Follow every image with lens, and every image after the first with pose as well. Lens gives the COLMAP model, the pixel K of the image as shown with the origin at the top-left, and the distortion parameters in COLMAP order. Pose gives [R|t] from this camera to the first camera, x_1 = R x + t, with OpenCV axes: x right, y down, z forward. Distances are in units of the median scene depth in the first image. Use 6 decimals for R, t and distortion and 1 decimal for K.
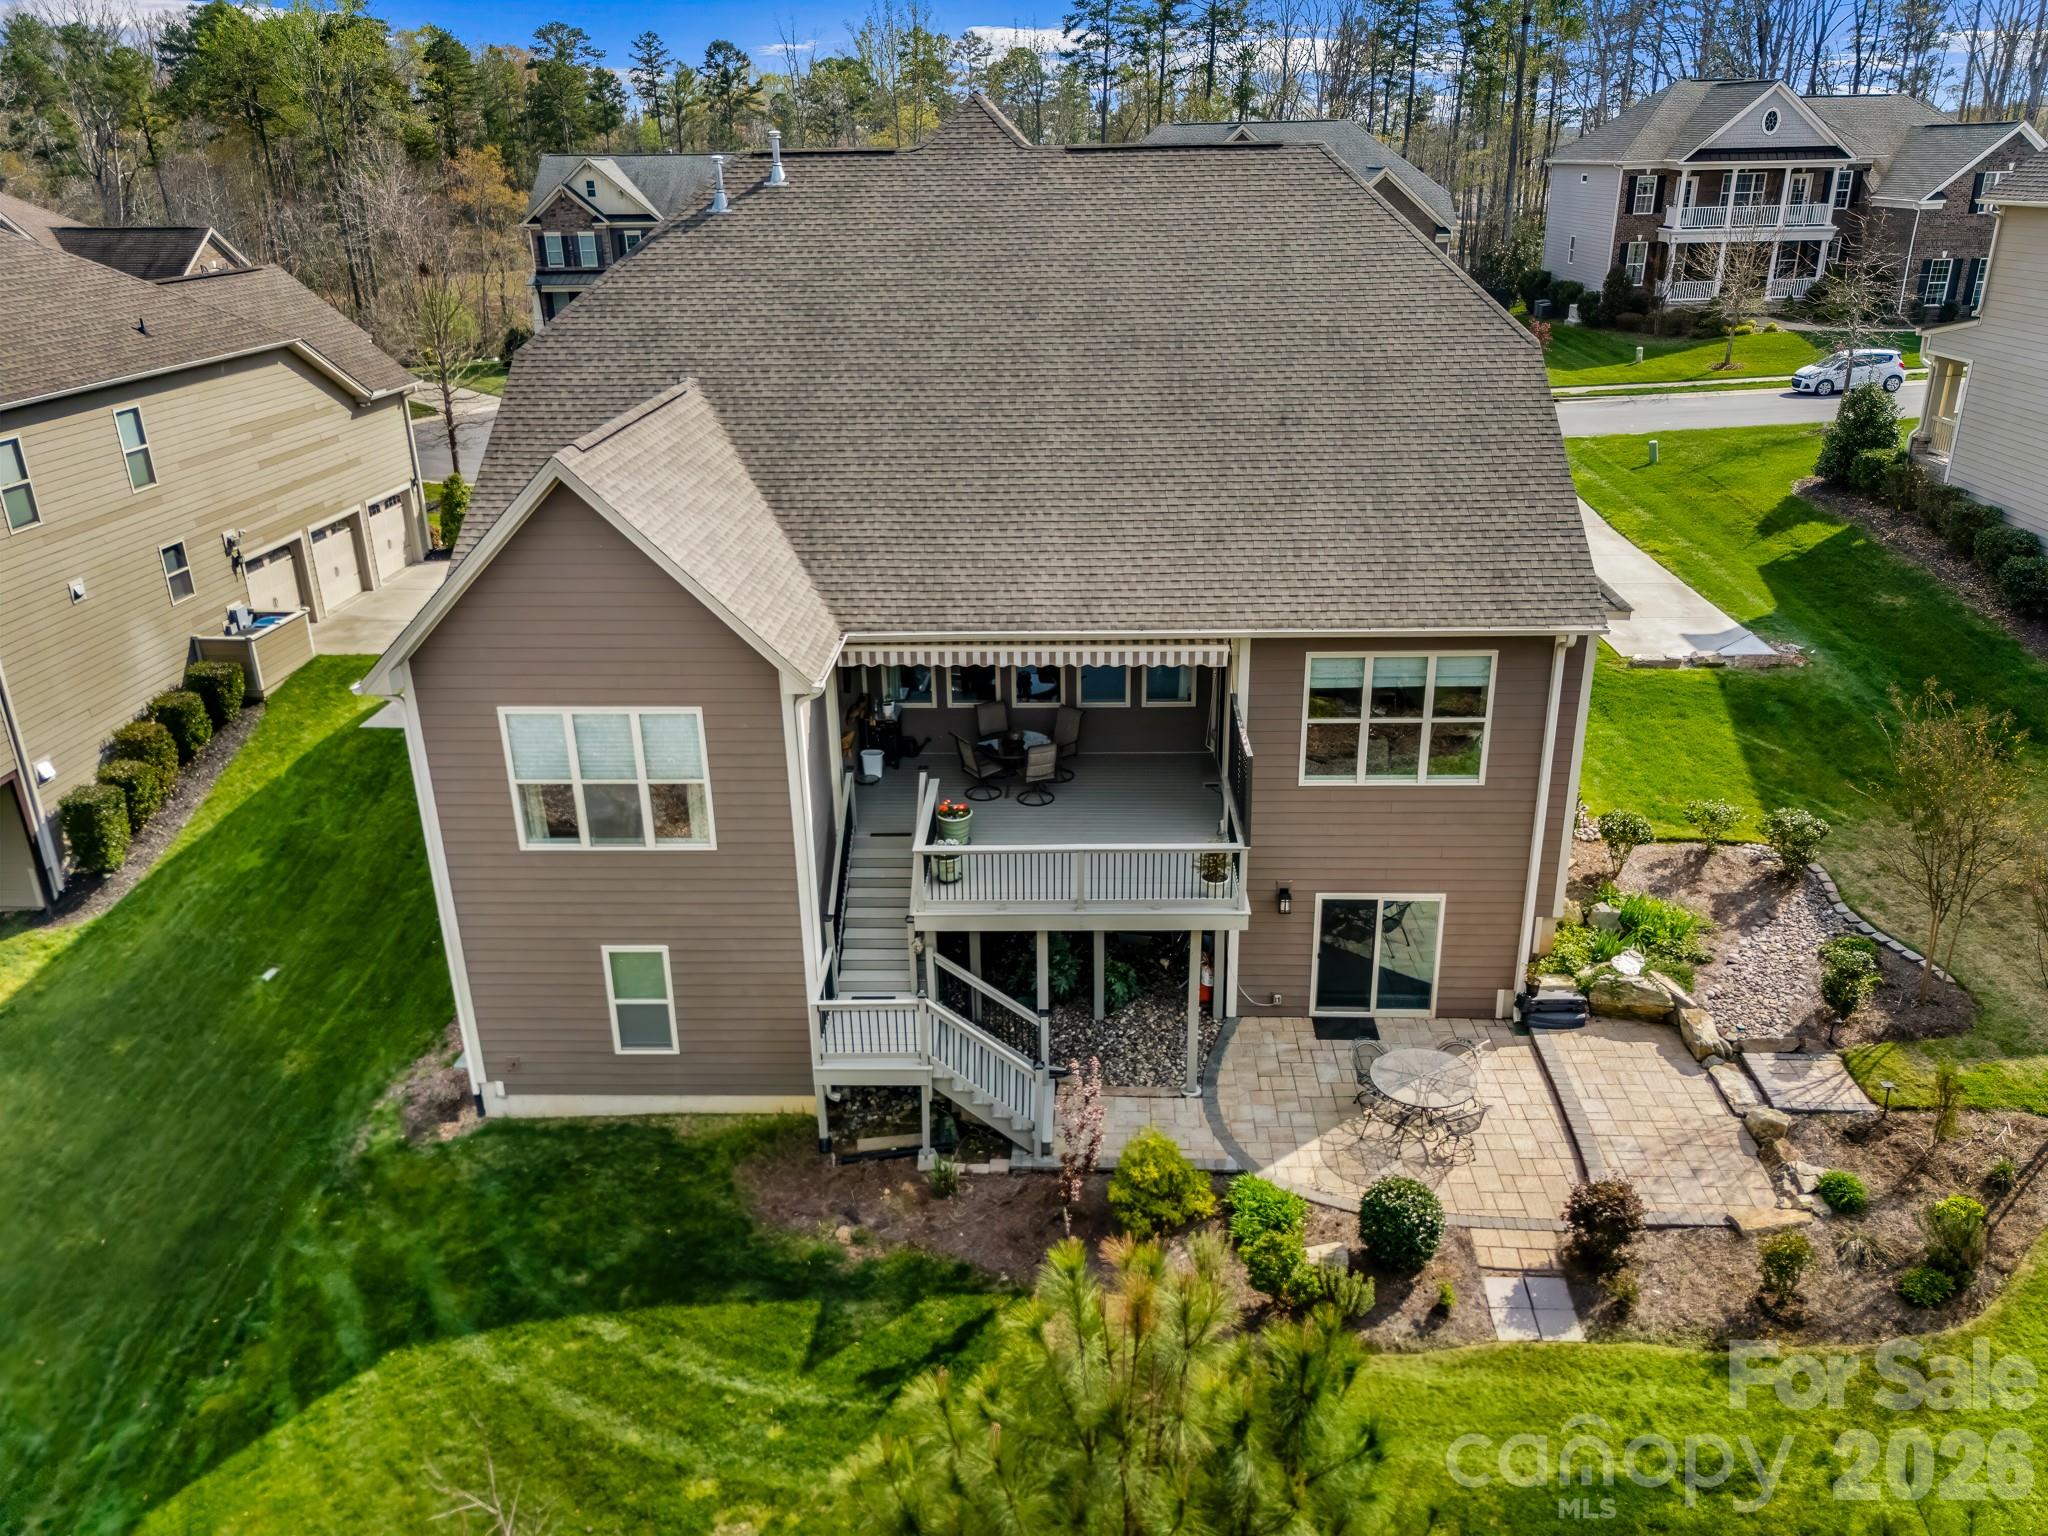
lens RADIAL K [[1519.1, 0, 1028.3], [0, 1519.1, 761.3], [0, 0, 1]] dist [0.058677, -0.066365]
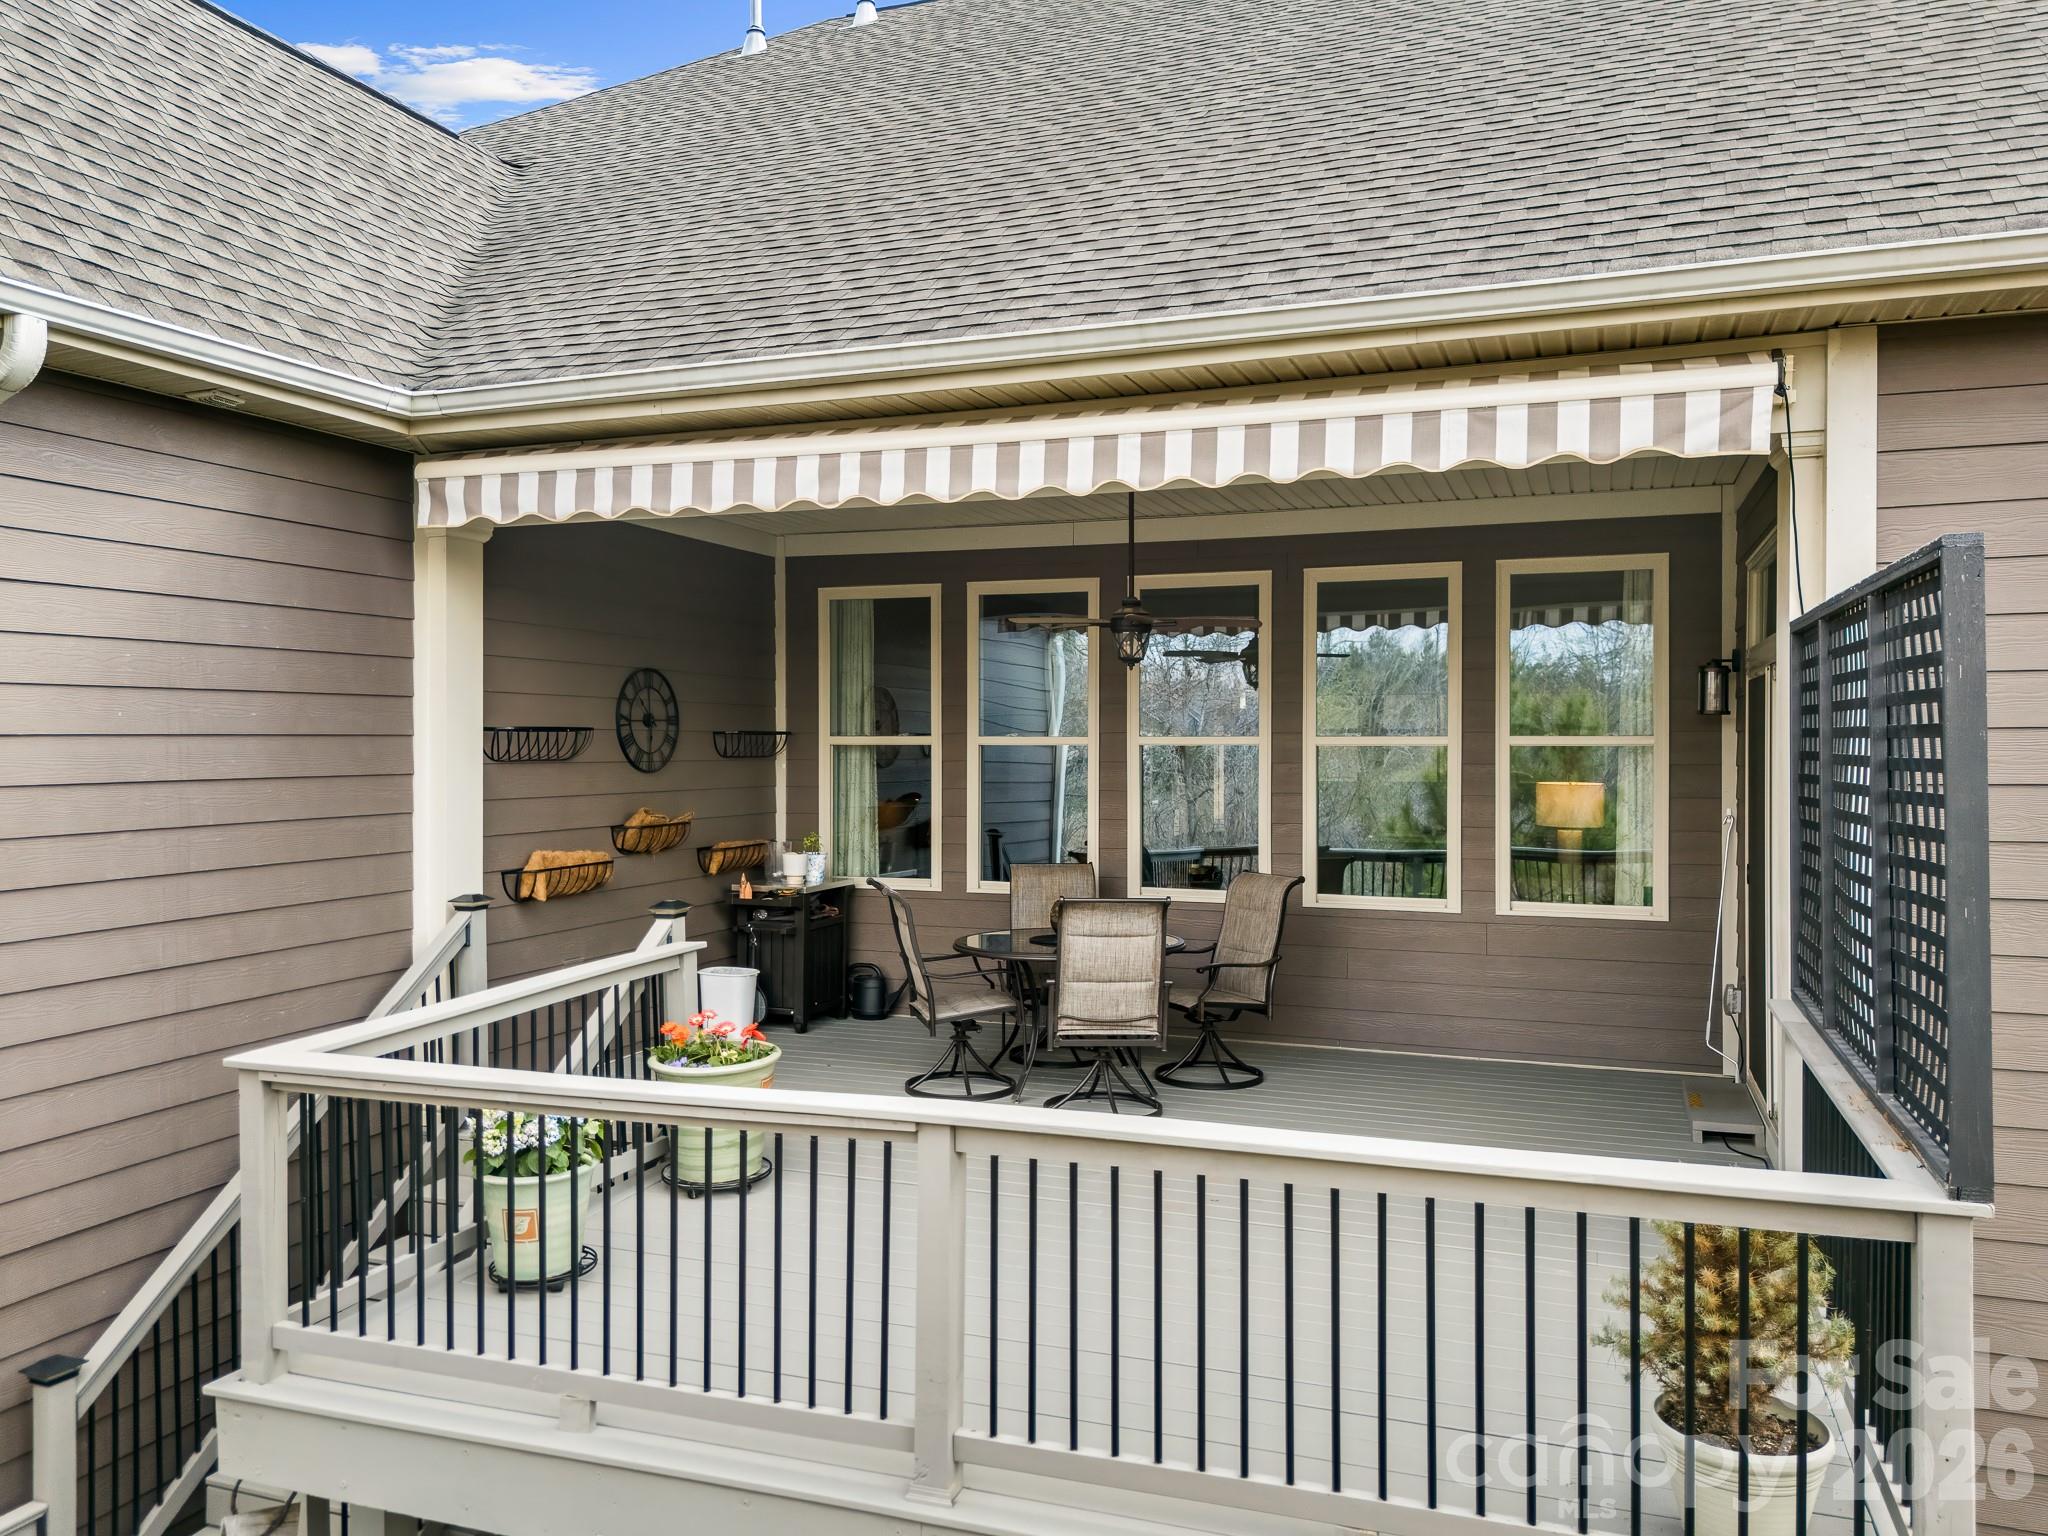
lens RADIAL K [[1519.1, 0, 1028.3], [0, 1519.1, 761.3], [0, 0, 1]] dist [0.058677, -0.066365]
pose [[0.949261, 0.019141, -0.313908, 0.097977], [-0.131110, 0.931355, -0.339688, 0.074430], [0.285858, 0.363609, 0.886608, 0.779264]]
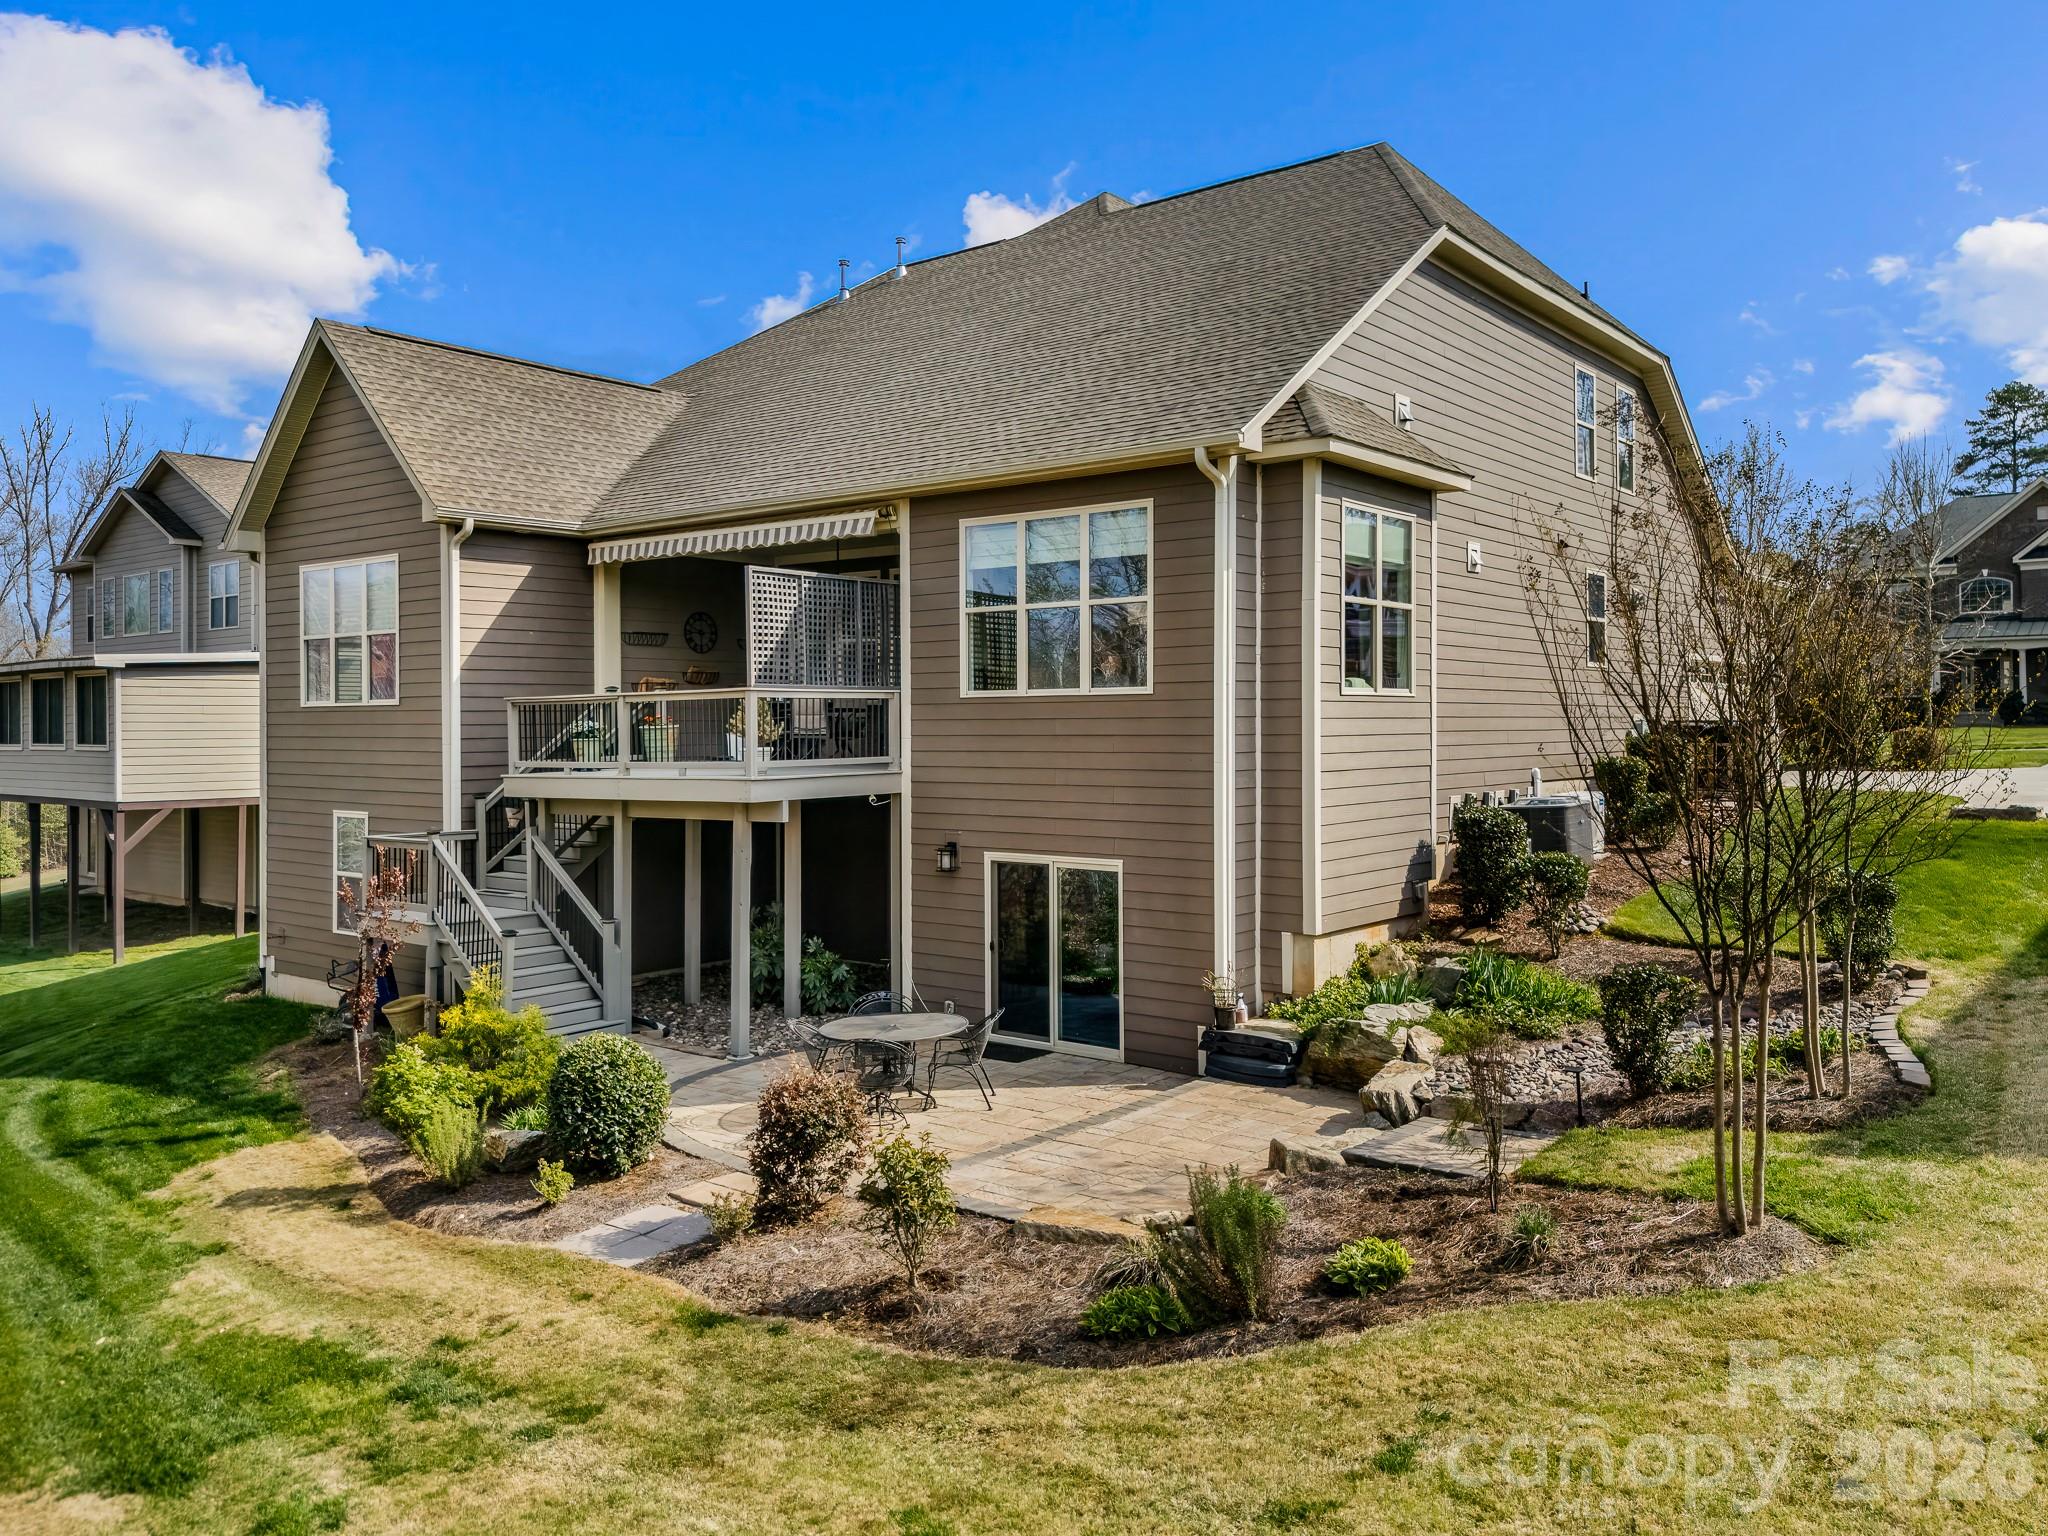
lens RADIAL K [[1519.1, 0, 1028.3], [0, 1519.1, 761.3], [0, 0, 1]] dist [0.058677, -0.066365]
pose [[0.805288, 0.027429, -0.592249, 0.699429], [-0.233477, 0.932884, -0.274255, 0.263108], [0.544977, 0.359131, 0.757645, 0.456271]]
